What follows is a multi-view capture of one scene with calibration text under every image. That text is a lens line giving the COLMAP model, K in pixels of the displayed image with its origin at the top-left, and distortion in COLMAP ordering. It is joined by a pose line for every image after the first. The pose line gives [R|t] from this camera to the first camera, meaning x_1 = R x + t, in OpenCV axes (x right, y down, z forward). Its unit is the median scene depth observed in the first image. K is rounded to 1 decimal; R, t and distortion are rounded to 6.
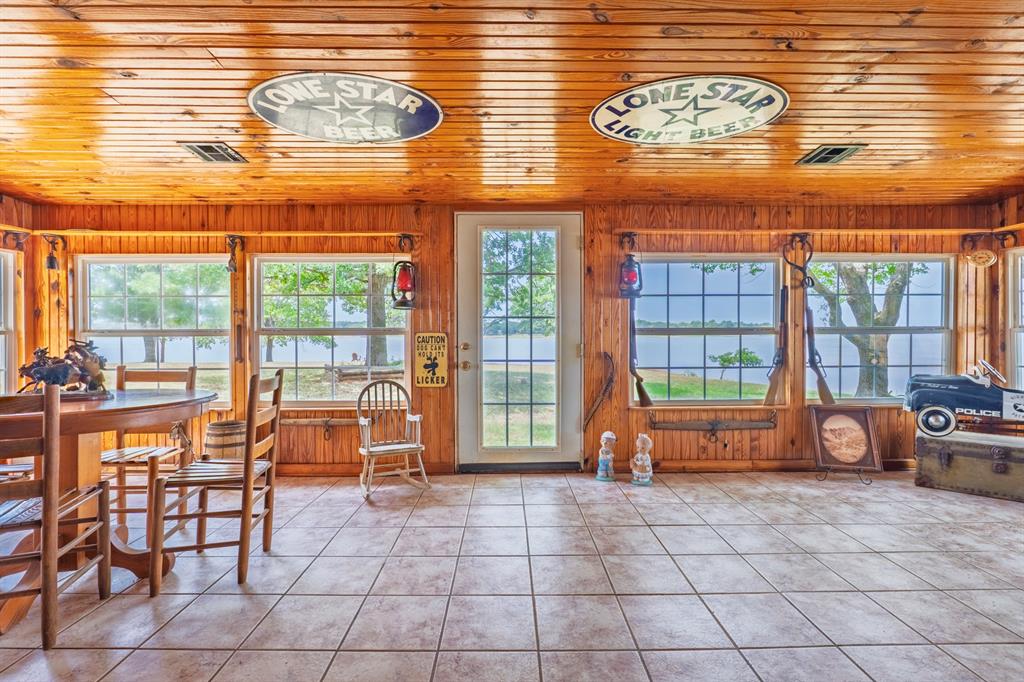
lens RADIAL K [[466.0, 0, 511.9], [0, 466.0, 338.7], [0, 0, 1]] dist [-0.004394, -0.000596]
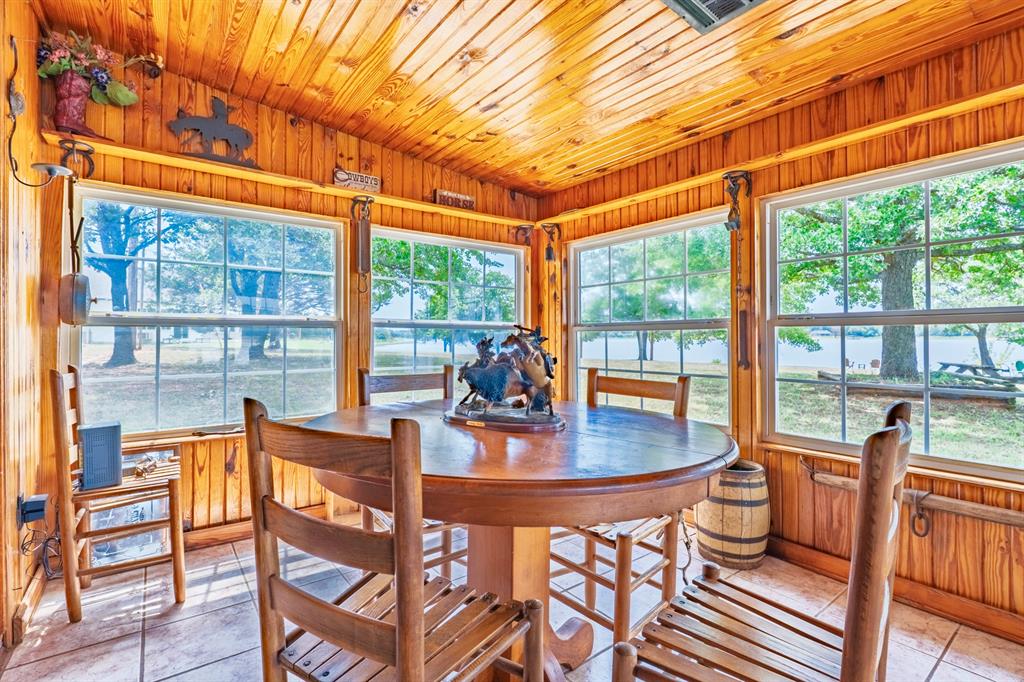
lens RADIAL K [[475.3, 0, 512.6], [0, 475.3, 330.6], [0, 0, 1]] dist [-0.008838, 0.000227]
pose [[0.598050, -0.009801, -0.801399, -0.251003], [-0.007064, 0.999822, -0.017498, 0.011638], [0.801428, 0.016126, 0.597874, 0.350541]]
